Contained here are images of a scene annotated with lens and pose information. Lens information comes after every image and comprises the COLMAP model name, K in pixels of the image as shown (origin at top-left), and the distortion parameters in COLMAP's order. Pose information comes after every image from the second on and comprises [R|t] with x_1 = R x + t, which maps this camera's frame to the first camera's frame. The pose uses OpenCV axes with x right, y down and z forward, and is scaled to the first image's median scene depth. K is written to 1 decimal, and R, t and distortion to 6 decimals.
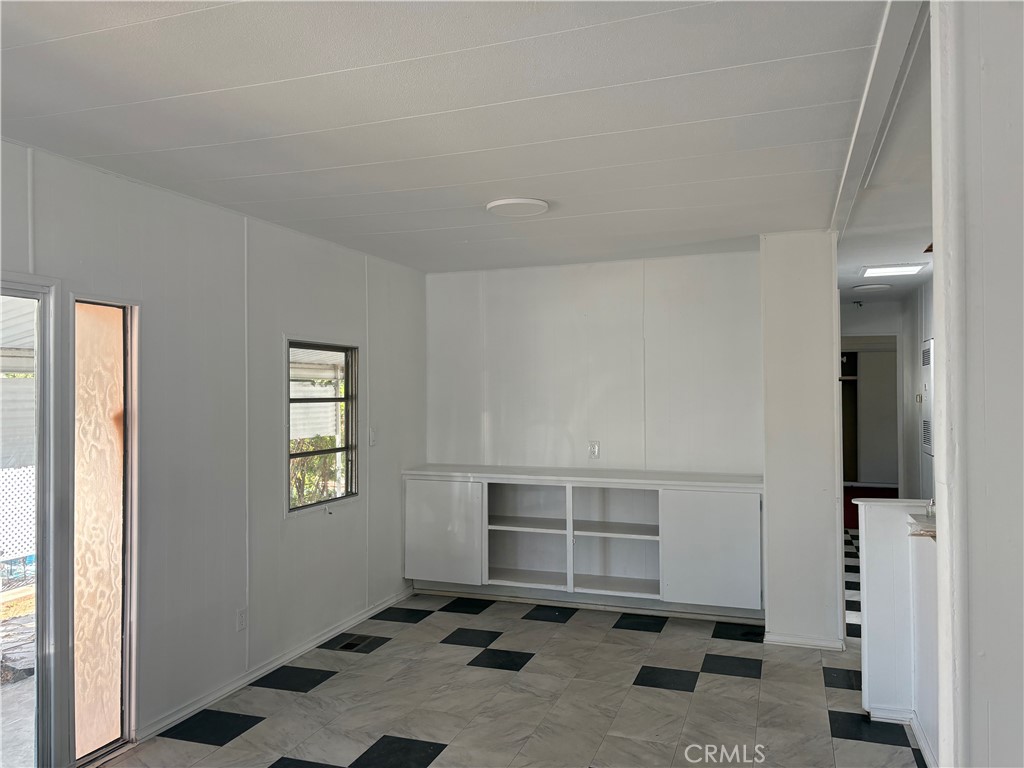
lens RADIAL K [[779.1, 0, 512.0], [0, 779.1, 384.0], [0, 0, 1]] dist [0.038680, 0.000699]
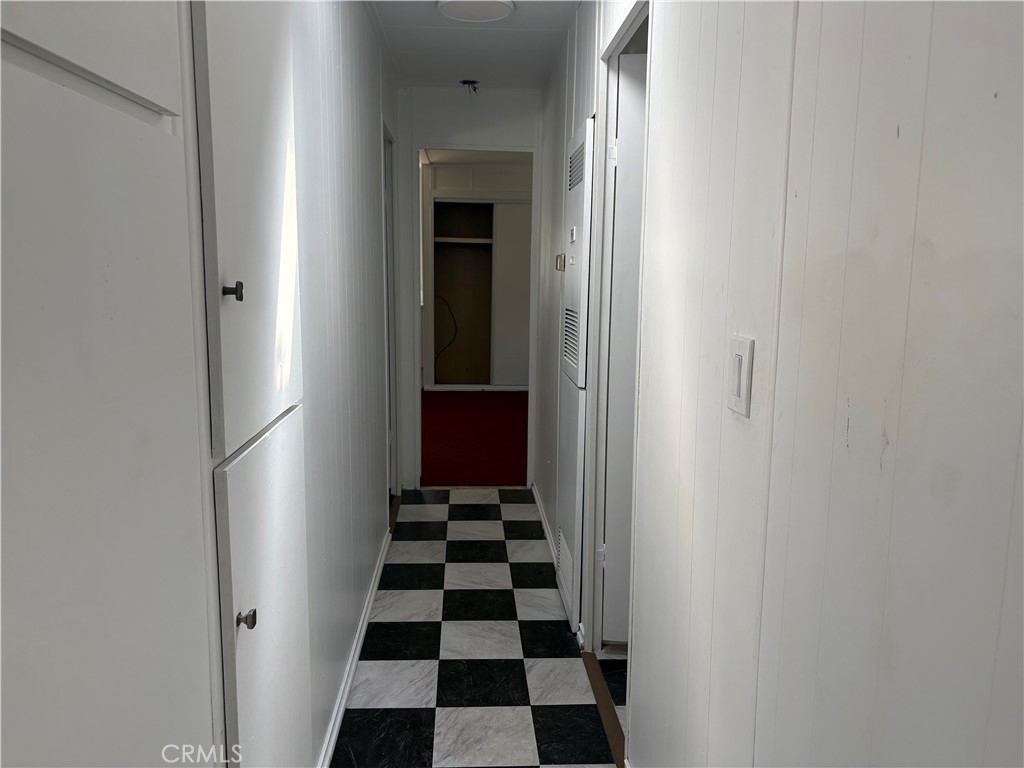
lens RADIAL K [[779.1, 0, 512.0], [0, 779.1, 384.0], [0, 0, 1]] dist [0.038680, 0.000699]
pose [[0.920113, -0.033758, 0.390196, 0.273015], [-0.028468, 0.987879, 0.152595, 0.018021], [-0.390617, -0.151513, 0.907999, 0.514394]]
